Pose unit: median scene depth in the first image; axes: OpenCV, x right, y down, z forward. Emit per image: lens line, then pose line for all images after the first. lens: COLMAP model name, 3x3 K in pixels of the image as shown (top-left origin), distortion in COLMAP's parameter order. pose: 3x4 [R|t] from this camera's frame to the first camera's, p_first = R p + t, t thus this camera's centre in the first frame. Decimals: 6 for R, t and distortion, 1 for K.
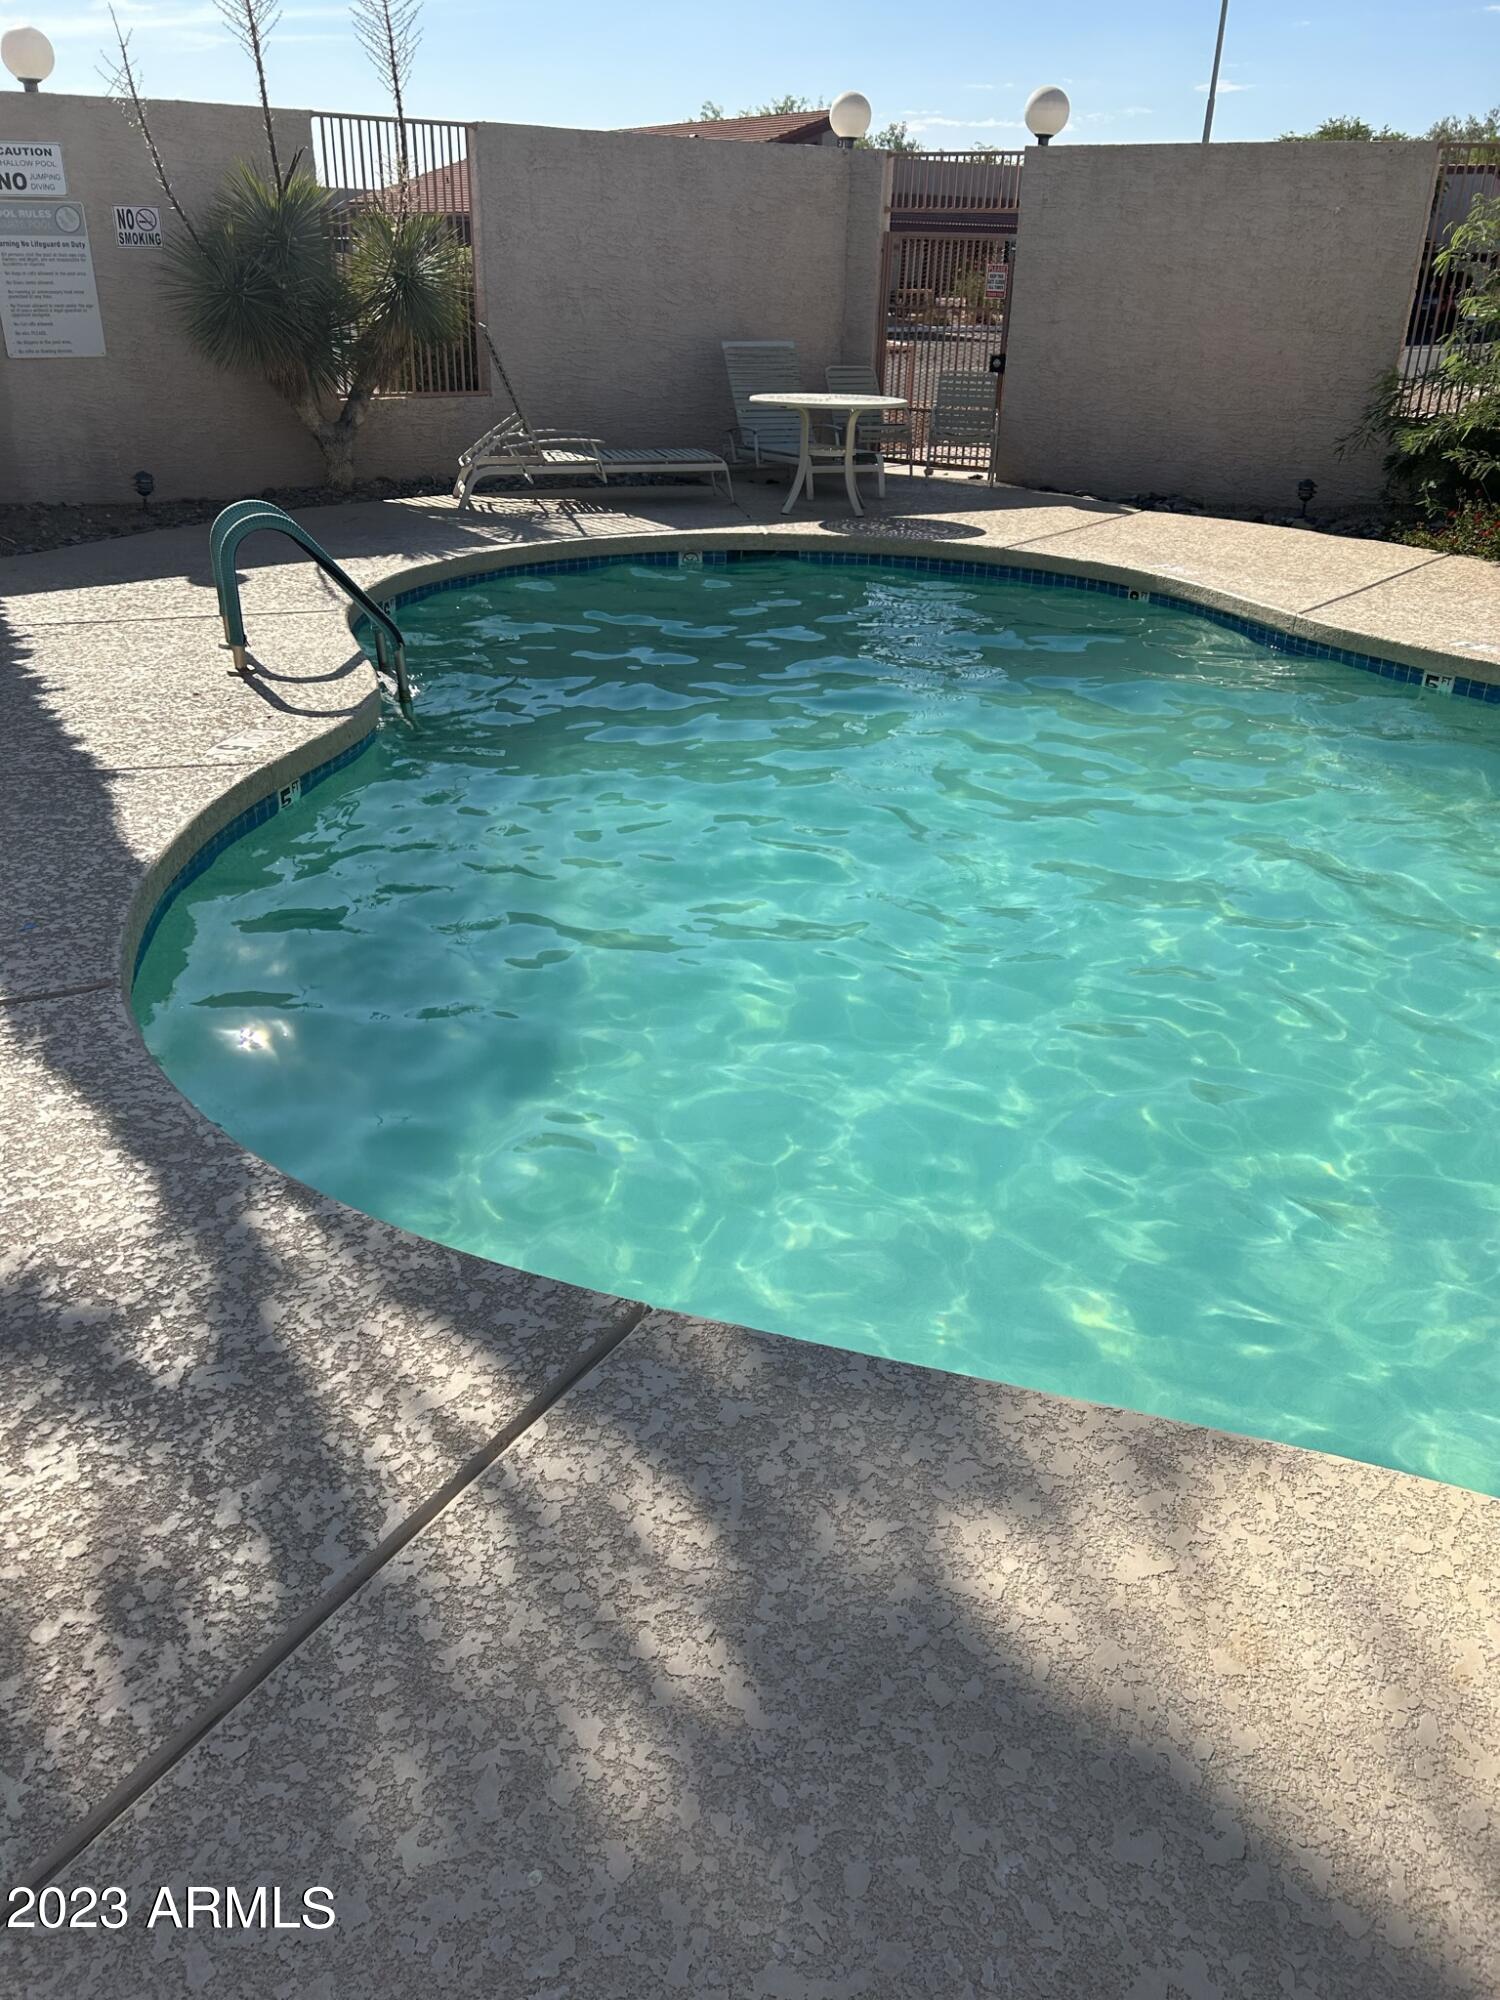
lens RADIAL K [[1557.3, 0, 755.8], [0, 1557.3, 1012.6], [0, 0, 1]] dist [0.010295, -0.029825]
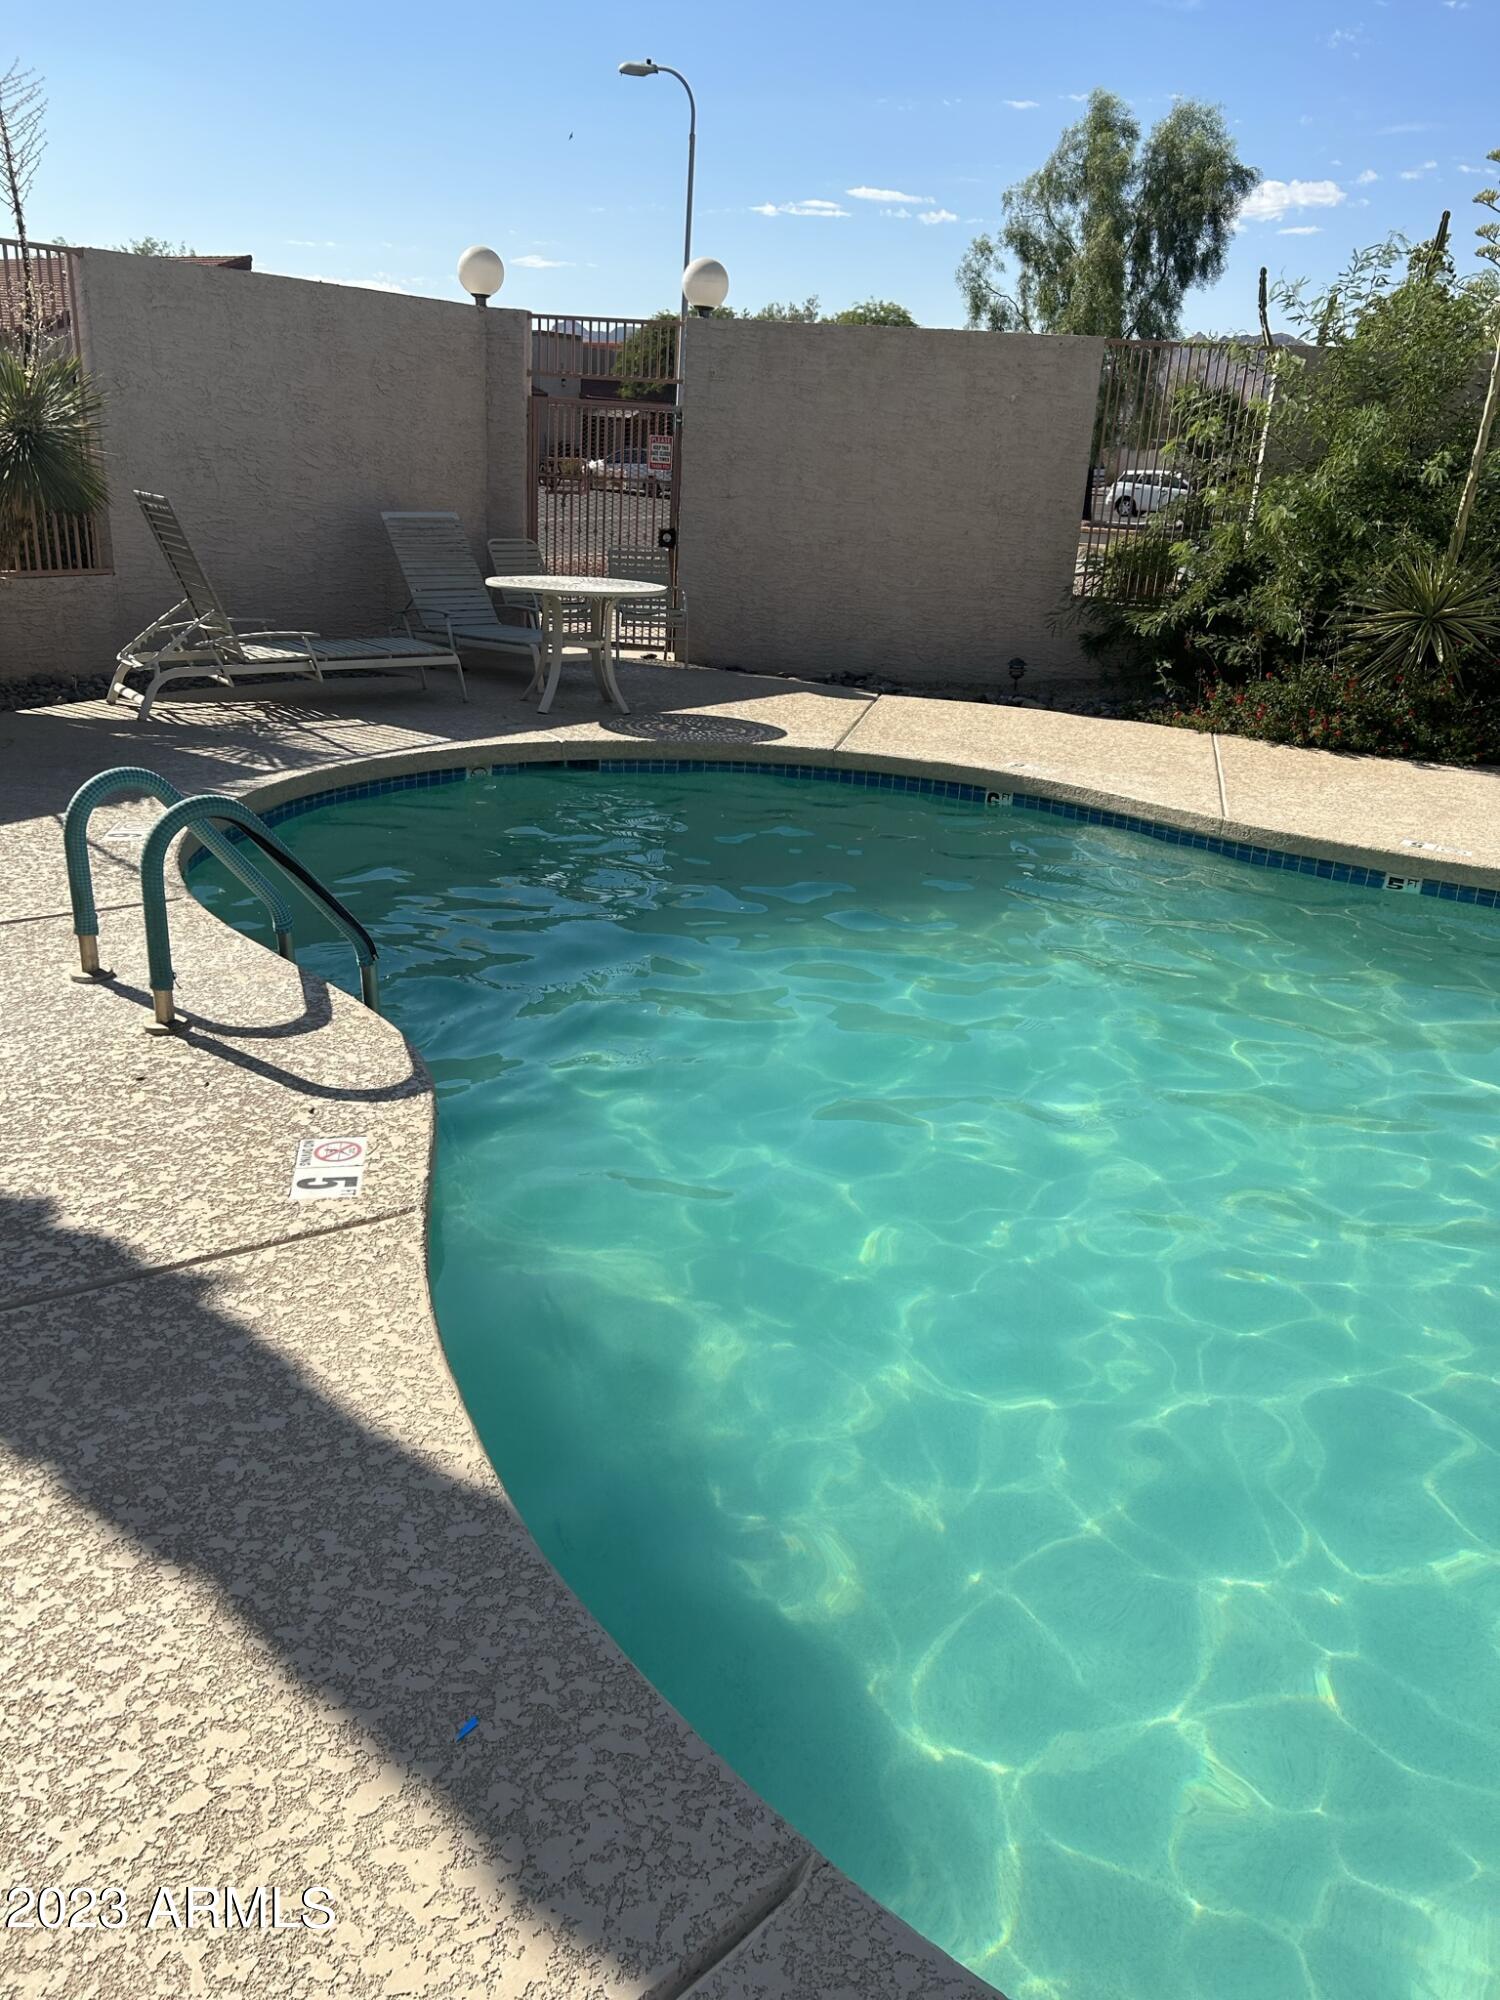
lens RADIAL K [[1557.3, 0, 747.3], [0, 1557.3, 981.5], [0, 0, 1]] dist [0.010295, -0.029825]
pose [[0.919177, -0.098558, 0.381315, -0.218217], [0.136117, 0.988019, -0.072743, -0.096363], [-0.369576, 0.118766, 0.921579, 0.186002]]
